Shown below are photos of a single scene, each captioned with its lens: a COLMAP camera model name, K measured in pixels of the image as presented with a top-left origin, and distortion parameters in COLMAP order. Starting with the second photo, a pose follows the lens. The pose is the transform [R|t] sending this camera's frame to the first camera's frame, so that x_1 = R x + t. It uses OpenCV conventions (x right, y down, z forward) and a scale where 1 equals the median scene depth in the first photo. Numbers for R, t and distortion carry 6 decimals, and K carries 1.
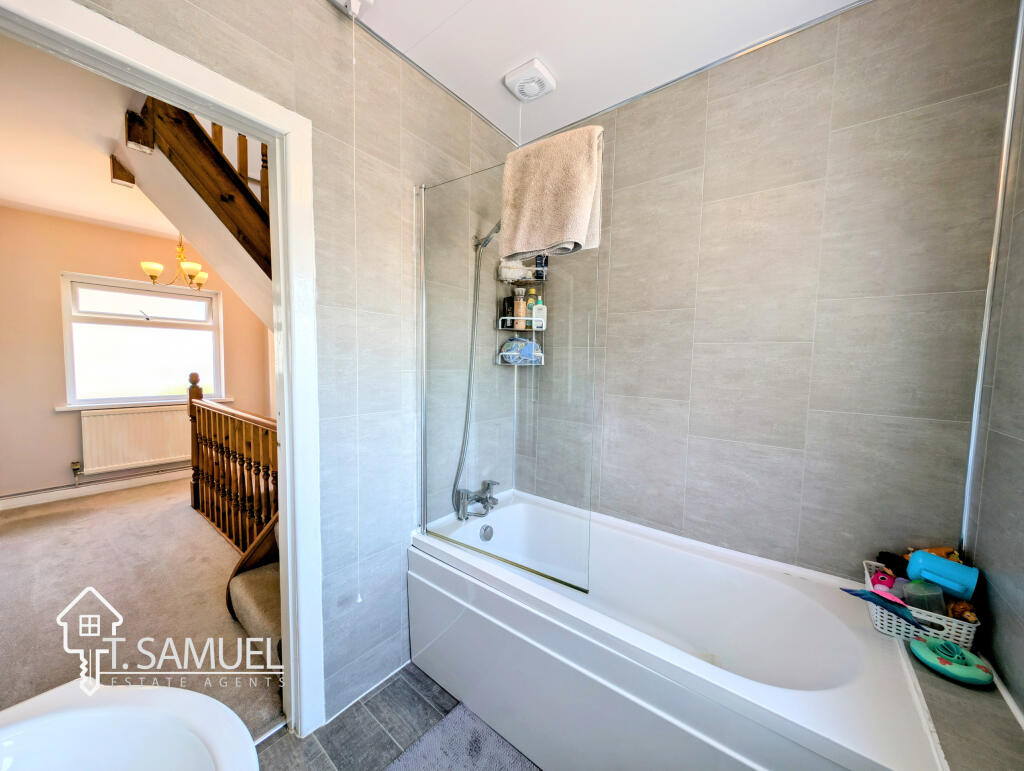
lens RADIAL K [[363.8, 0, 513.5], [0, 363.8, 388.5], [0, 0, 1]] dist [0.000399, 0.000001]
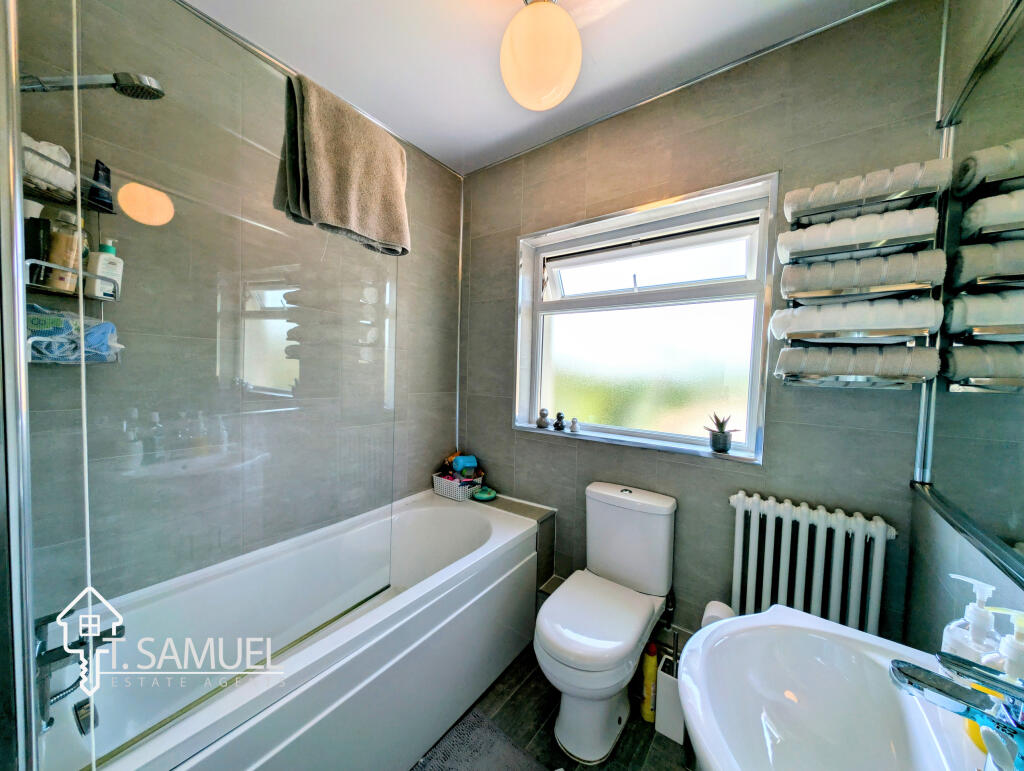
lens RADIAL K [[363.8, 0, 512.8], [0, 363.8, 383.5], [0, 0, 1]] dist [0.000399, 0.000001]
pose [[-0.017840, -0.051957, 0.998490, -0.705265], [0.052734, 0.997210, 0.052832, -0.040376], [-0.998449, 0.053596, -0.015050, 0.559731]]
